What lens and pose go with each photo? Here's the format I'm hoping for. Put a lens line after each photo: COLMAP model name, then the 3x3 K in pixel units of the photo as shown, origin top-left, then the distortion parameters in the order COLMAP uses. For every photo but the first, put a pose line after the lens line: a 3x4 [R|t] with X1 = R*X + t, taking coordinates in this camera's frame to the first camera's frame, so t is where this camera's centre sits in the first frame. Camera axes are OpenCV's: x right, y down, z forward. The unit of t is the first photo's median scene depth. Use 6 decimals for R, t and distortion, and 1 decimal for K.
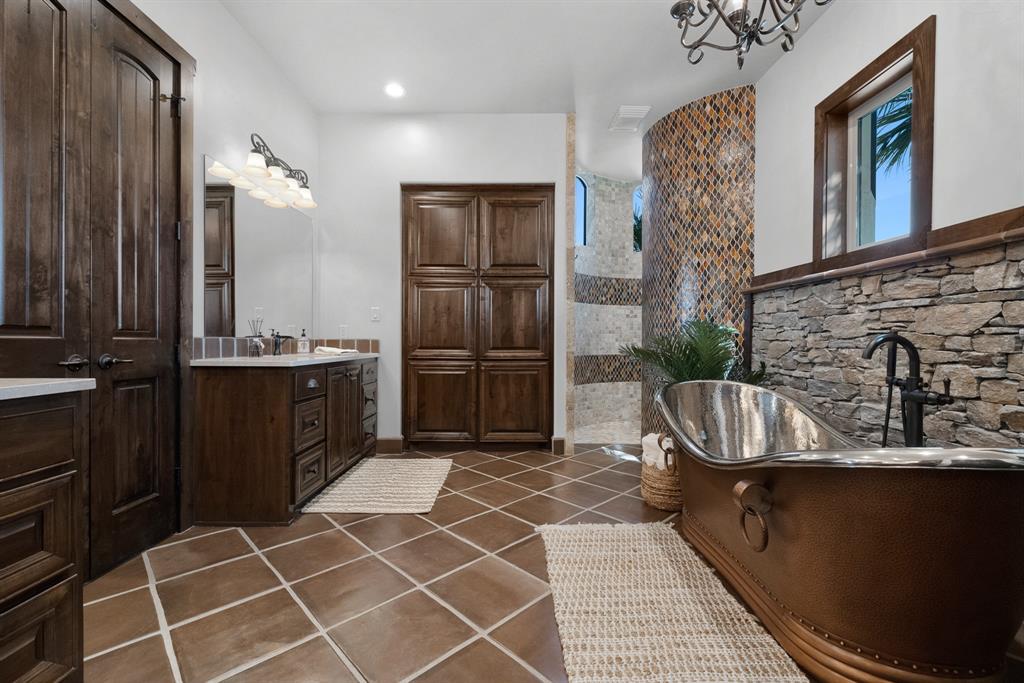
lens RADIAL K [[438.0, 0, 510.8], [0, 438.0, 344.9], [0, 0, 1]] dist [0.001487, 0.000072]
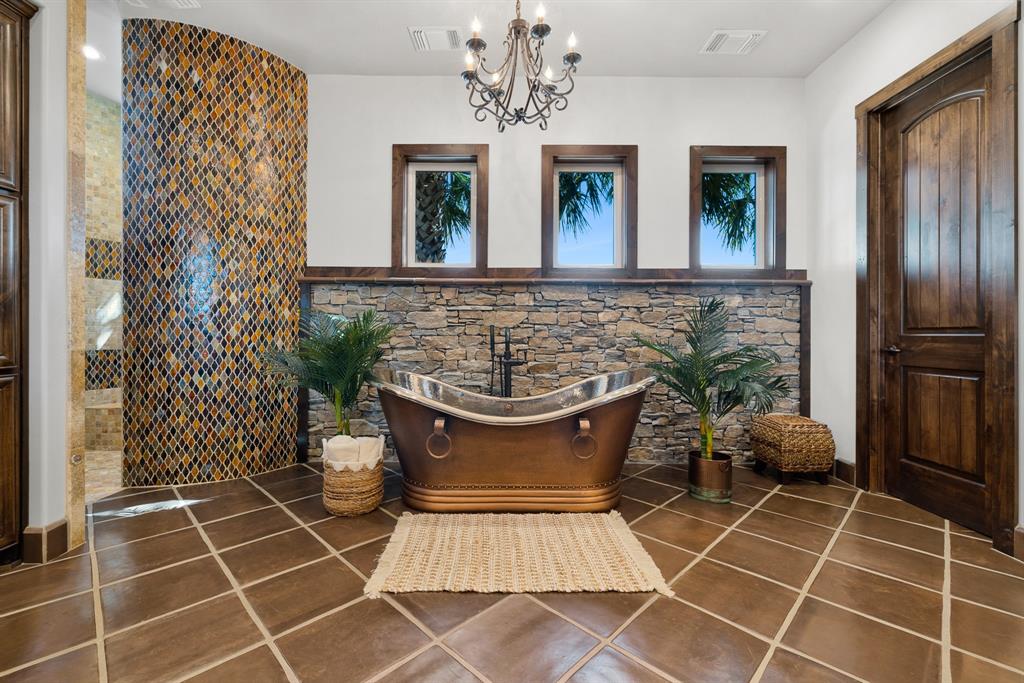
lens RADIAL K [[438.0, 0, 511.5], [0, 438.0, 331.3], [0, 0, 1]] dist [0.001487, 0.000072]
pose [[-0.019162, -0.003762, 0.999809, -0.594816], [0.005257, 0.999979, 0.003863, -0.010215], [-0.999803, 0.005330, -0.019142, 0.717228]]
